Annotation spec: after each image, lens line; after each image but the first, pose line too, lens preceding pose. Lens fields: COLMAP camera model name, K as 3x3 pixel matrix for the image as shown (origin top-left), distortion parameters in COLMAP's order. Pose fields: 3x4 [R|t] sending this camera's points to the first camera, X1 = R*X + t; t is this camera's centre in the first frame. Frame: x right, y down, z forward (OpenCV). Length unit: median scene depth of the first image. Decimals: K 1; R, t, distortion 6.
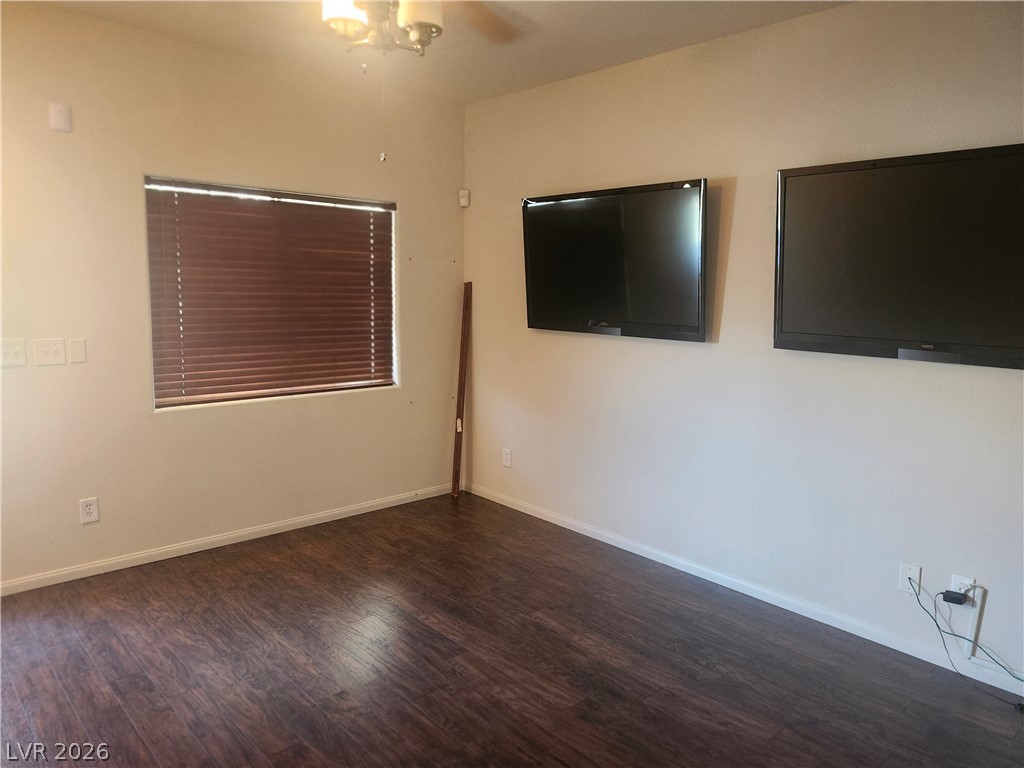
lens RADIAL K [[720.8, 0, 512.6], [0, 720.8, 380.8], [0, 0, 1]] dist [0.071187, -0.076767]
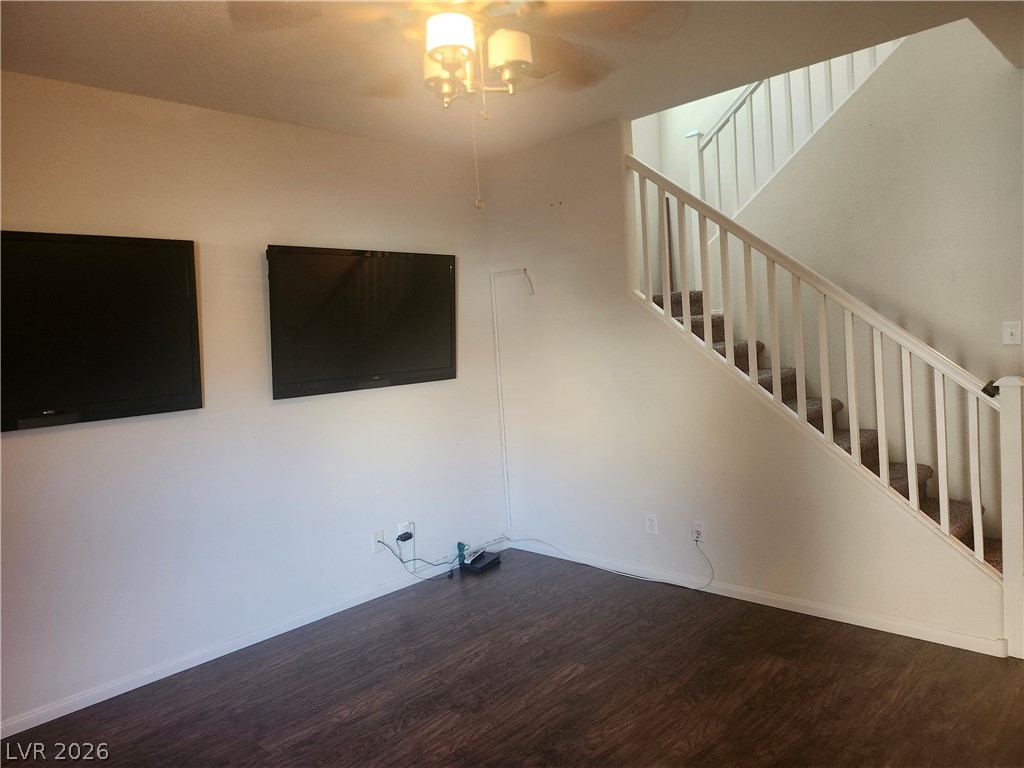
lens RADIAL K [[720.8, 0, 512.2], [0, 720.8, 385.2], [0, 0, 1]] dist [0.071187, -0.076767]
pose [[-0.065311, -0.099526, 0.992889, -0.892320], [0.191310, 0.975307, 0.110348, -0.138375], [-0.979354, 0.197156, -0.044658, 0.797657]]
